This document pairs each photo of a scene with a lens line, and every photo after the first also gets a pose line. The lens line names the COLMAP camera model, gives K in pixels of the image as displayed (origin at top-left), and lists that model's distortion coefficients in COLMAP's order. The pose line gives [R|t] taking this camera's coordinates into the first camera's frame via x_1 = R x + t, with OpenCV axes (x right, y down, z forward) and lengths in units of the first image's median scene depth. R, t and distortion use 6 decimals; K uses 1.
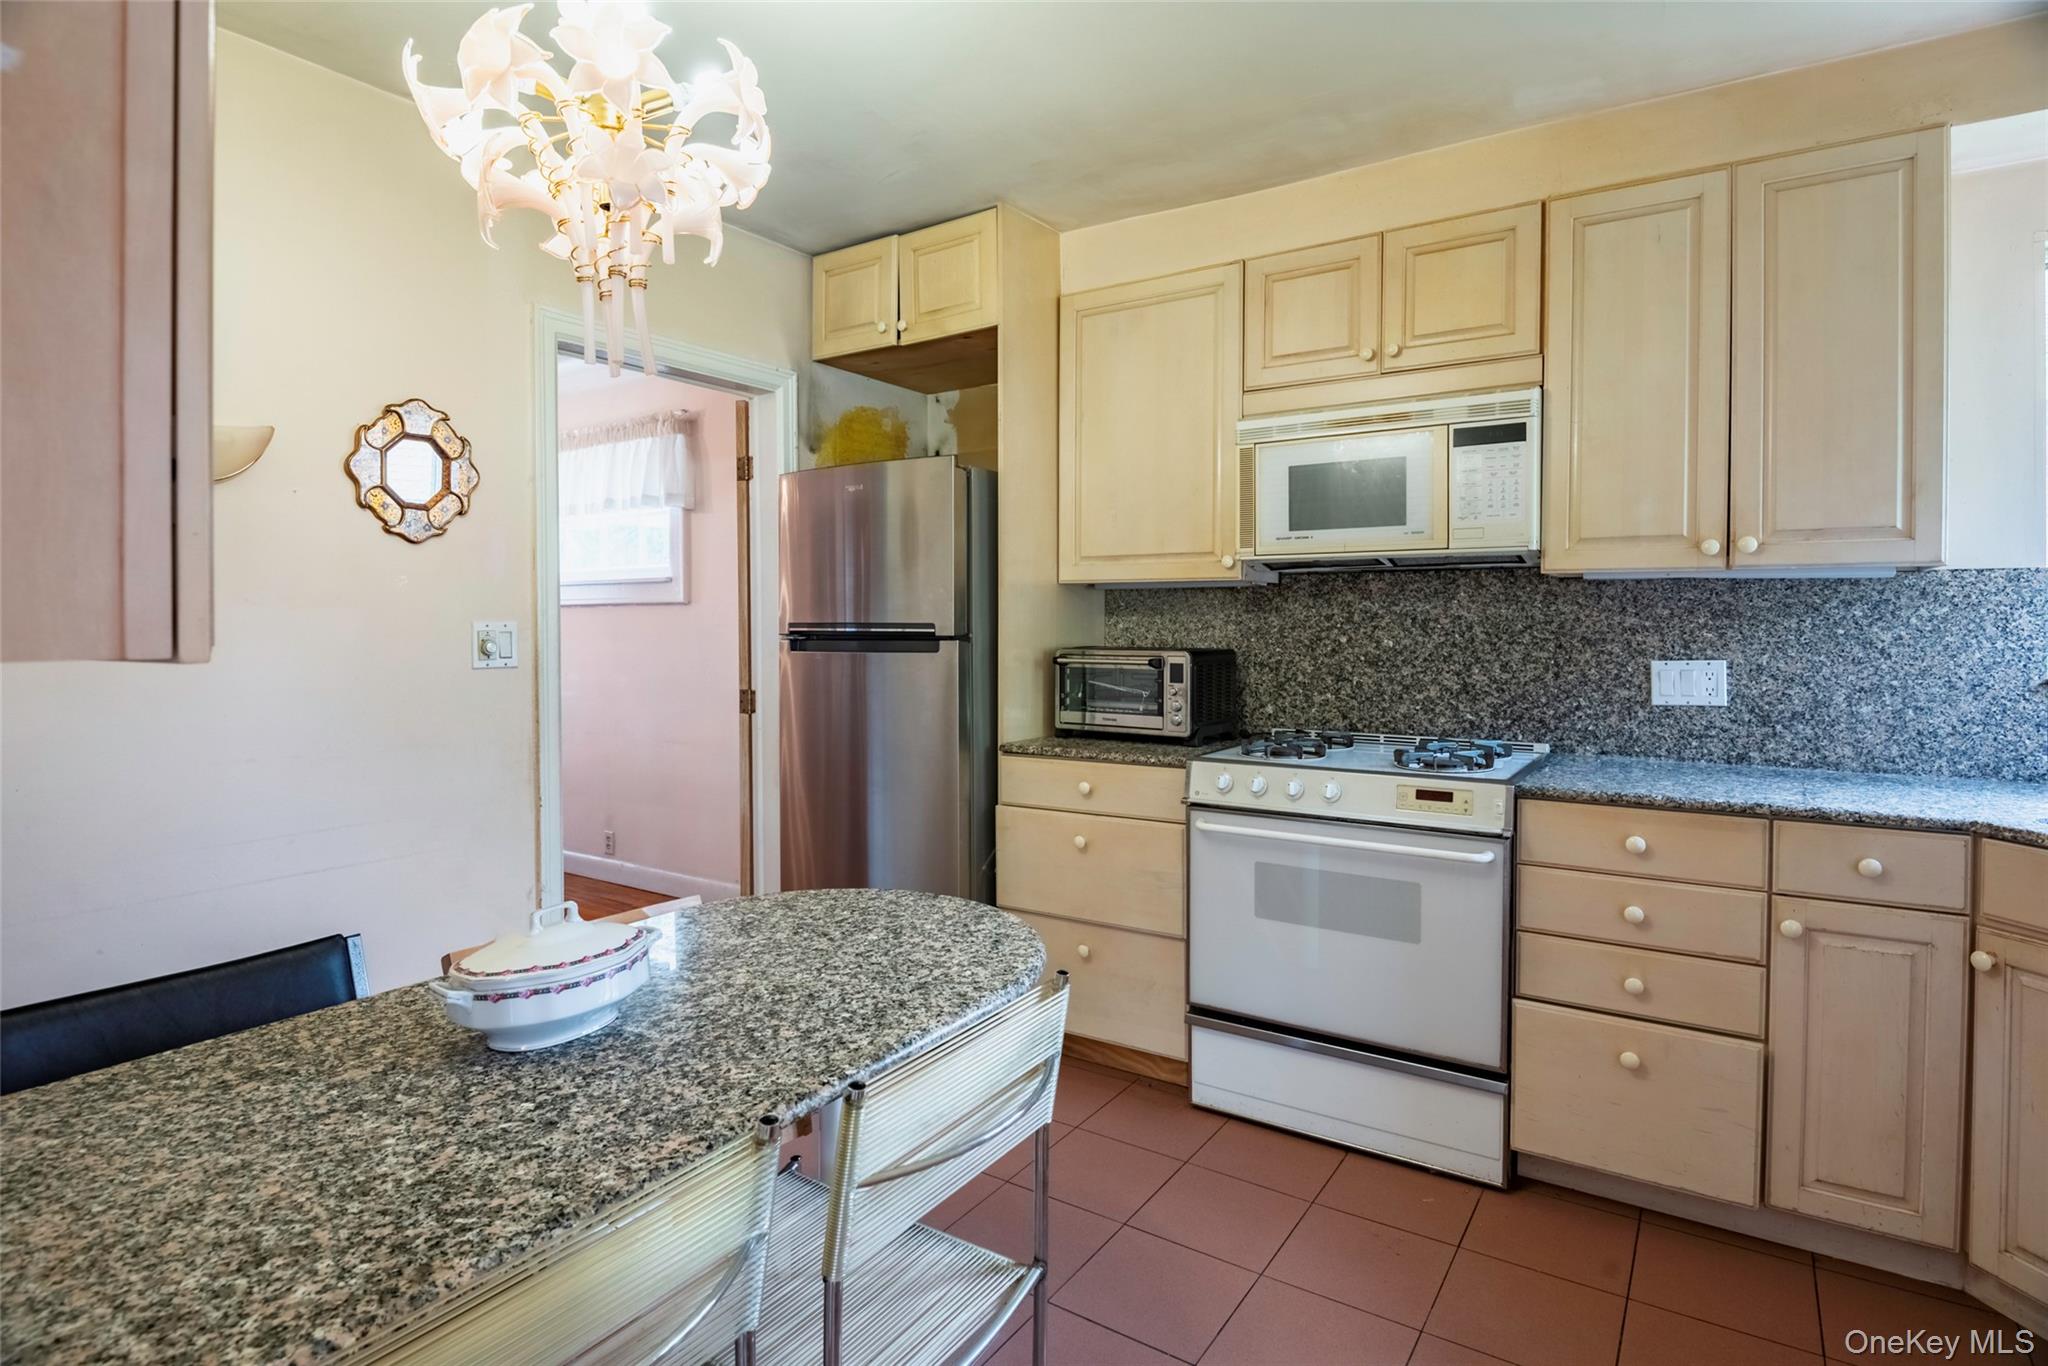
lens RADIAL K [[1043.8, 0, 1020.1], [0, 1043.8, 634.3], [0, 0, 1]] dist [-0.001217, -0.000271]
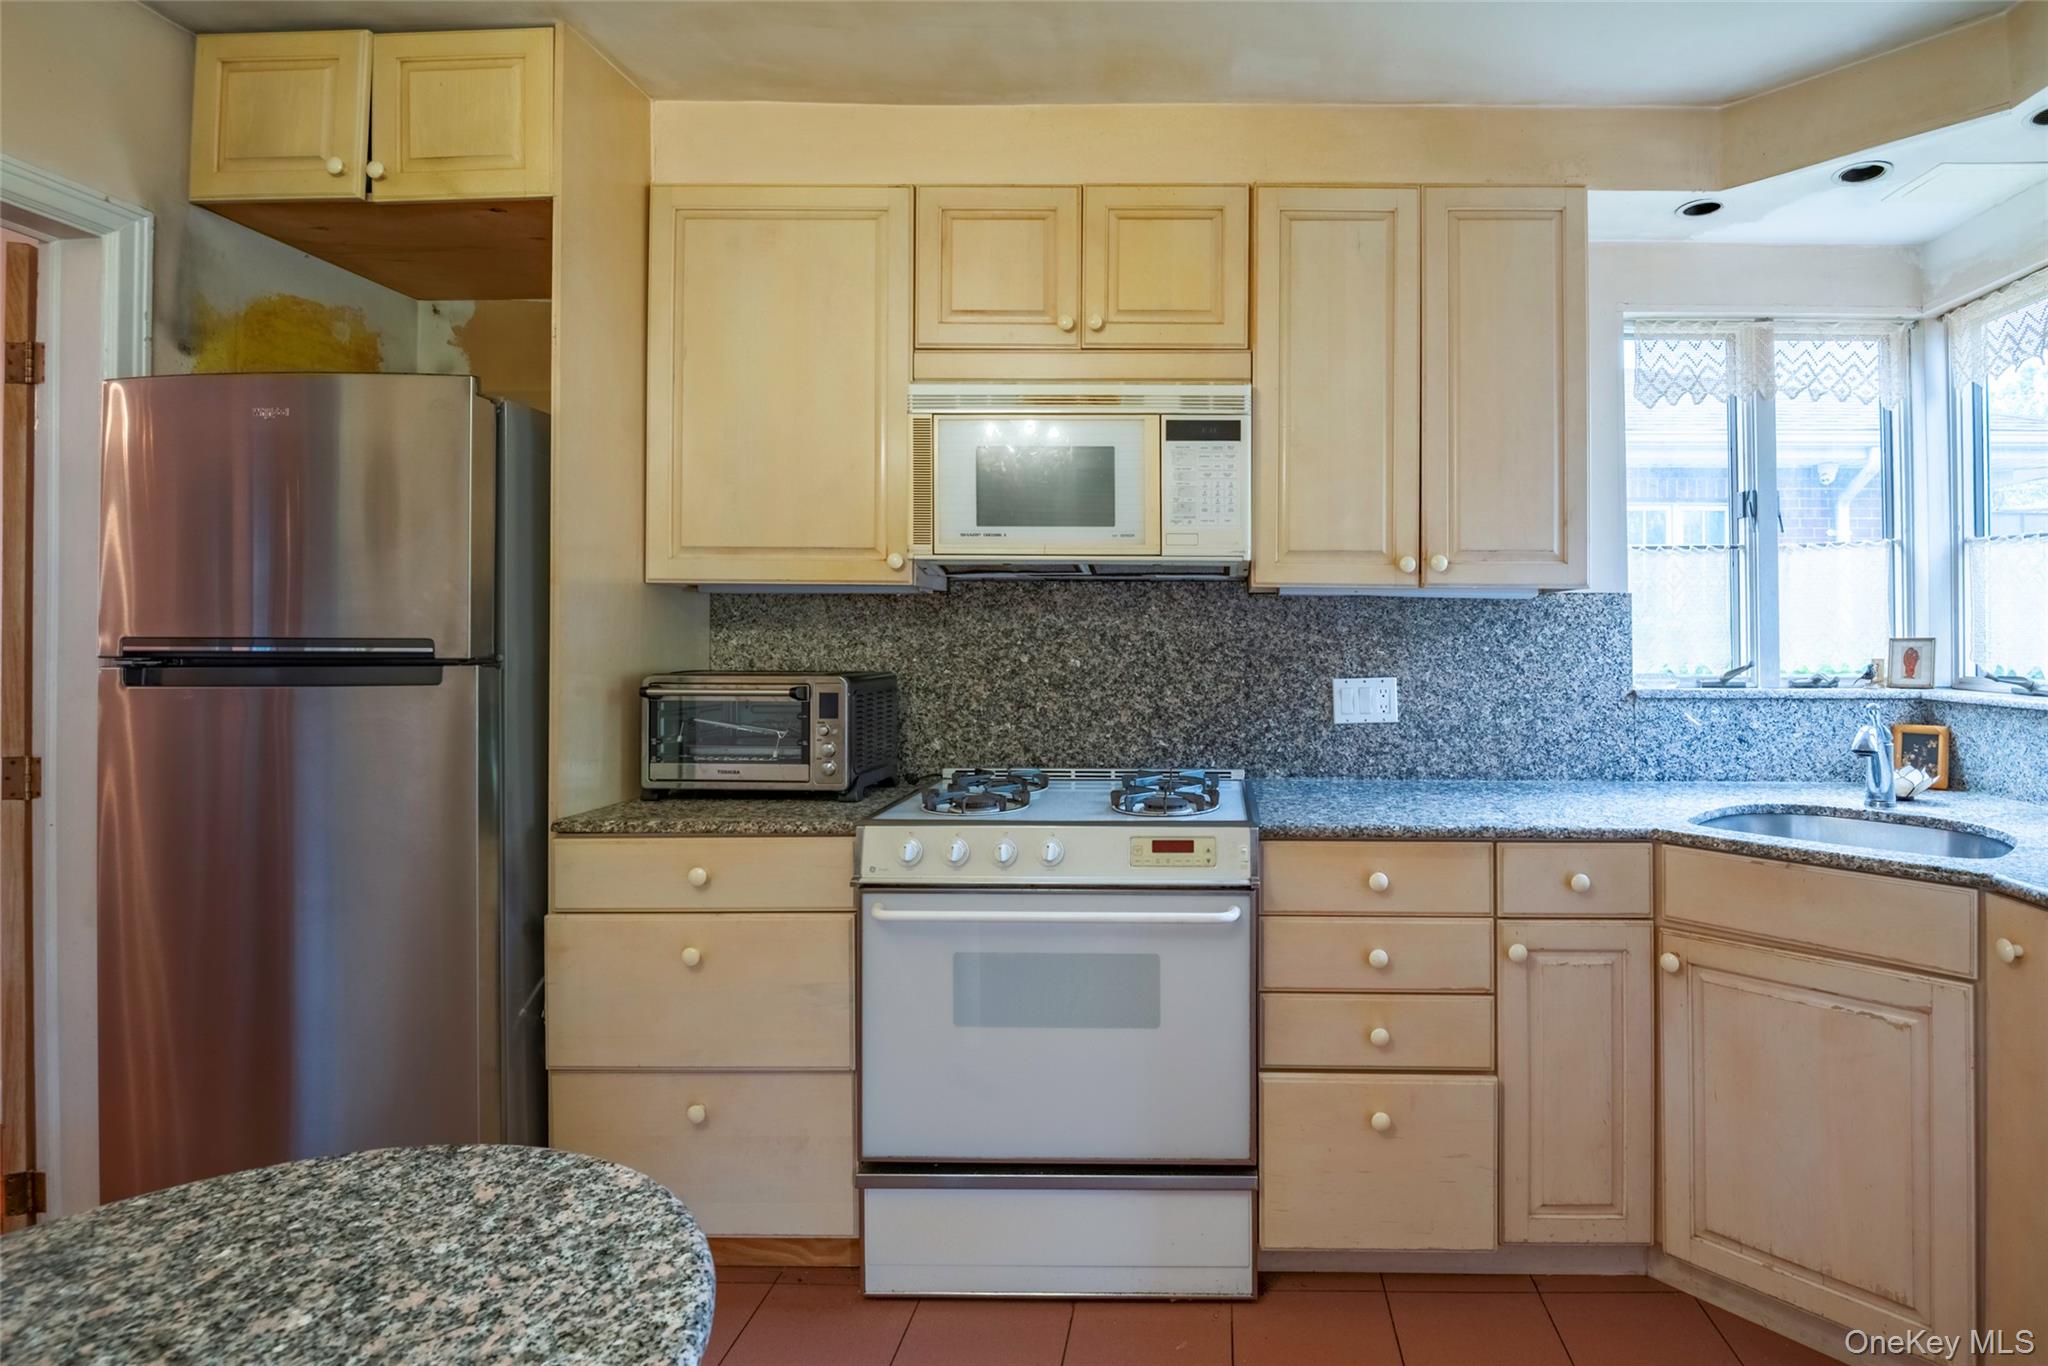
lens RADIAL K [[1011.6, 0, 1172.8], [0, 1011.6, 629.8], [0, 0, 1]] dist [-0.002318, -0.006689]
pose [[0.843829, 0.006909, 0.536568, -0.035886], [0.002822, 0.999846, -0.017313, -0.004691], [-0.536605, 0.016124, 0.843679, 0.275489]]
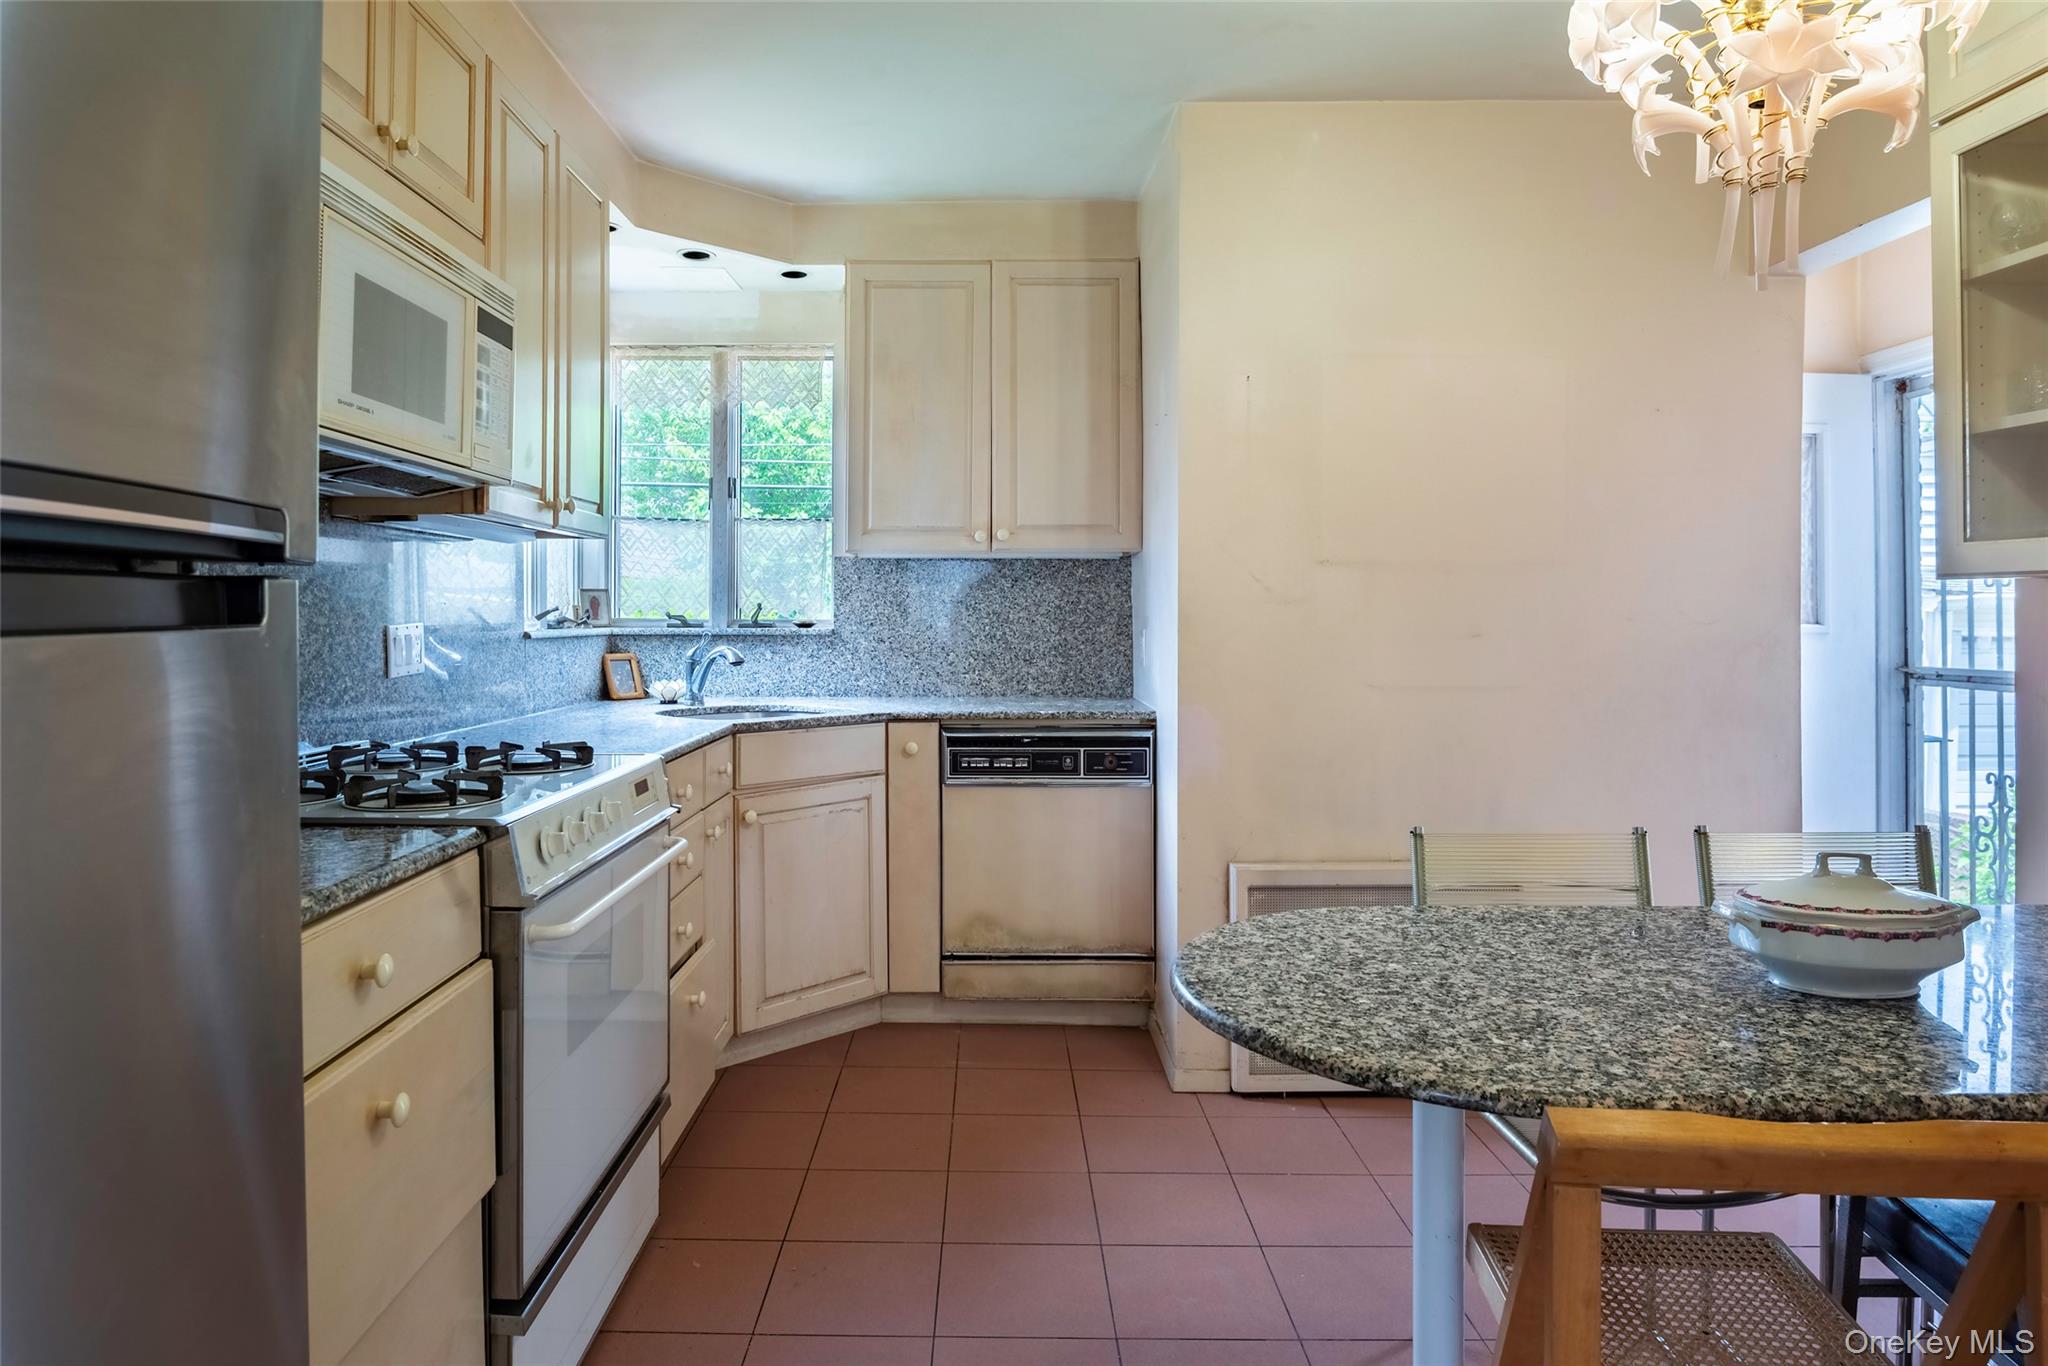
lens RADIAL K [[1221.2, 0, 1015.4], [0, 1221.2, 606.1], [0, 0, 1]] dist [-0.022872, -0.000125]
pose [[-0.561213, 0.005682, 0.827652, -0.472584], [0.009868, 0.999951, -0.000174, 0.015475], [-0.827613, 0.008070, -0.561242, 1.130487]]
